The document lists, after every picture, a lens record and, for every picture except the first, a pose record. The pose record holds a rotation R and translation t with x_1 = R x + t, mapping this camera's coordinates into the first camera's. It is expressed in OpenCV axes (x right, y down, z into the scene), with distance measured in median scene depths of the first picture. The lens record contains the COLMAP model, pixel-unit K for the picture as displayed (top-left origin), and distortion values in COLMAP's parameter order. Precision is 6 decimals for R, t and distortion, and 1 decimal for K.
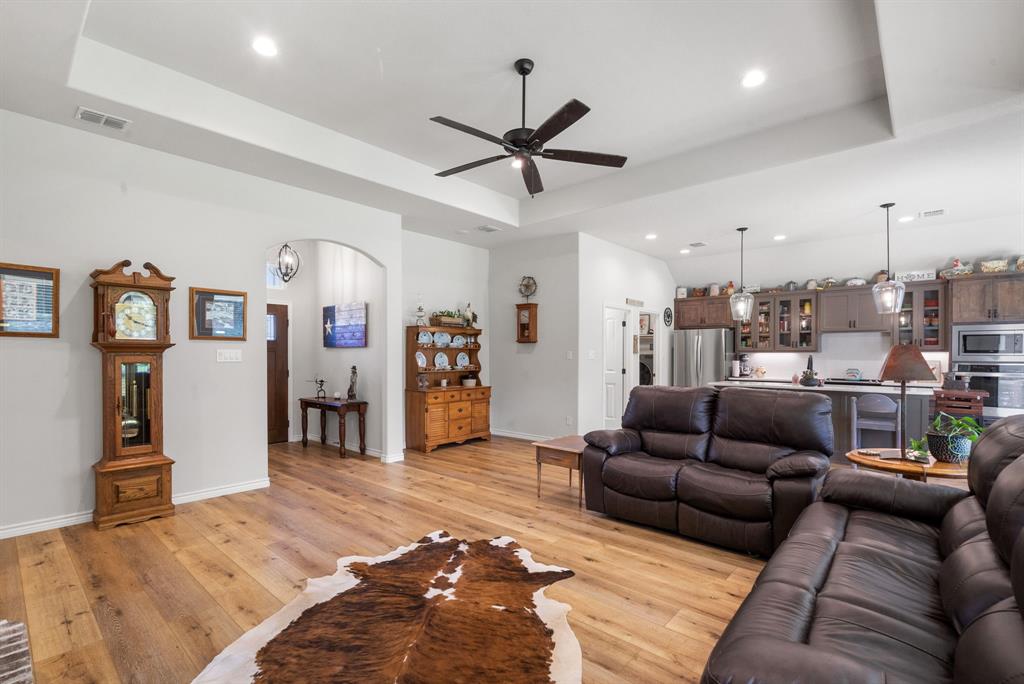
lens RADIAL K [[472.5, 0, 511.3], [0, 472.5, 350.9], [0, 0, 1]] dist [-0.013968, -0.000230]
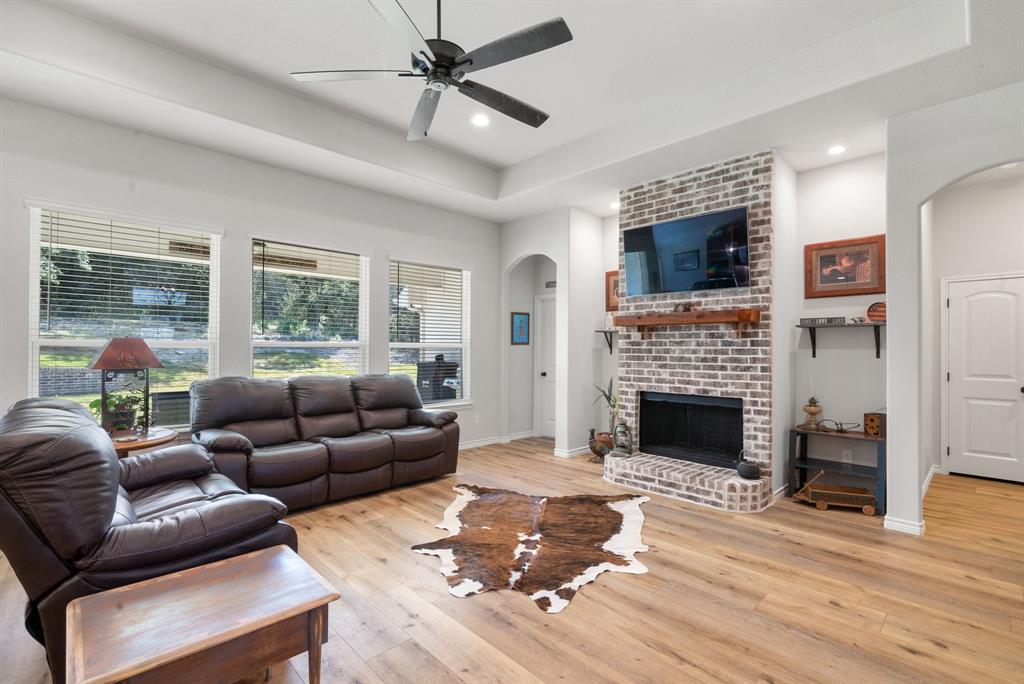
lens RADIAL K [[472.5, 0, 509.8], [0, 472.5, 346.1], [0, 0, 1]] dist [-0.013968, -0.000230]
pose [[-0.997211, -0.006238, 0.074367, -0.172357], [-0.007540, 0.999823, -0.017248, 0.020295], [-0.074246, -0.017761, -0.997082, 2.089378]]
